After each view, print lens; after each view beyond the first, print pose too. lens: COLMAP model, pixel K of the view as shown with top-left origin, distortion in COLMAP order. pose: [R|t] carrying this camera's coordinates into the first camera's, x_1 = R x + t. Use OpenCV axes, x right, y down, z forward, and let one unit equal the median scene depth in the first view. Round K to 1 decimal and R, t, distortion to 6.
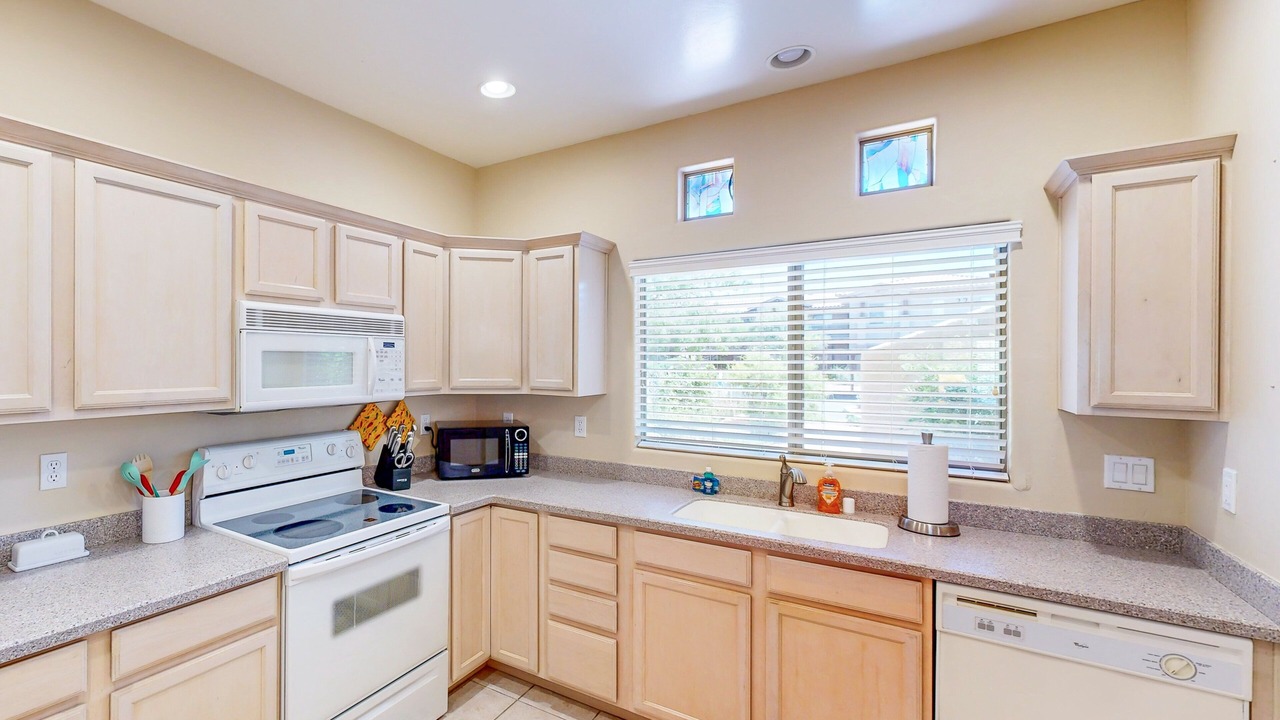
lens RADIAL K [[544.8, 0, 636.8], [0, 544.8, 361.5], [0, 0, 1]] dist [0.000221, 0.000128]
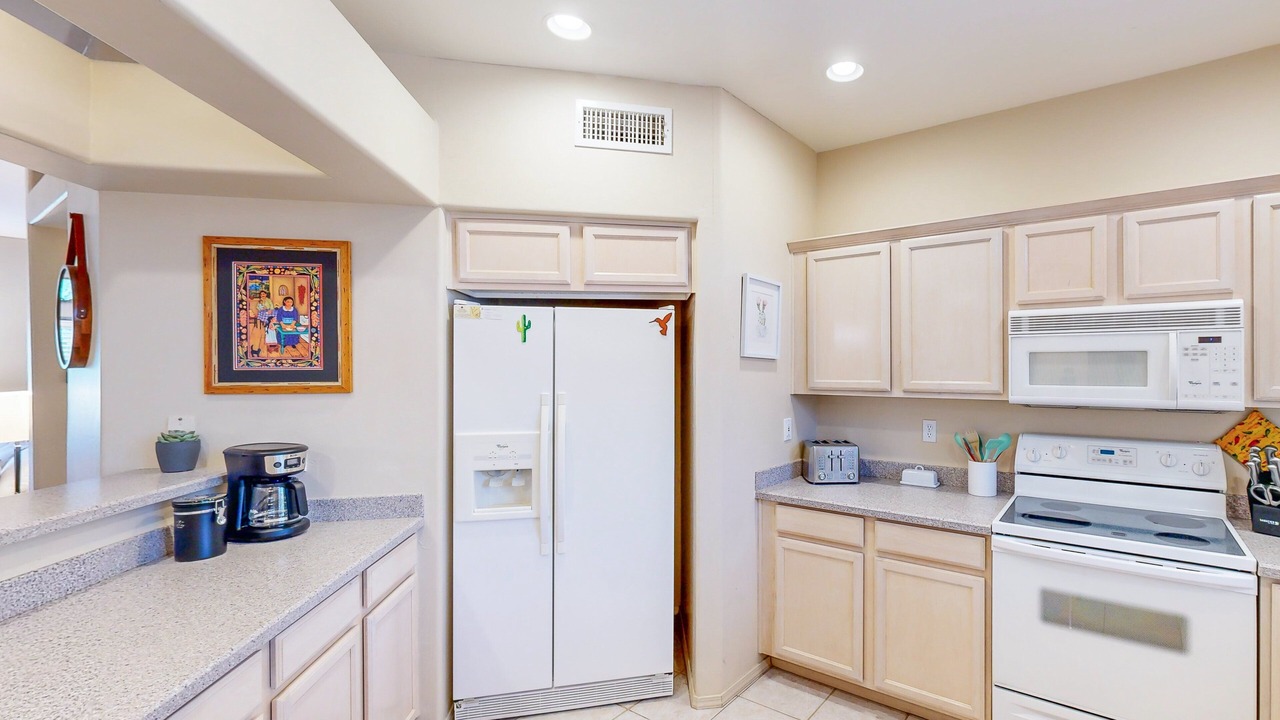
lens RADIAL K [[544.8, 0, 636.8], [0, 544.8, 361.5], [0, 0, 1]] dist [0.000221, 0.000128]
pose [[-0.160703, -0.005118, -0.986990, 0.591499], [0.004116, 0.999974, -0.005856, 0.003255], [0.986994, -0.005003, -0.160678, 0.377419]]
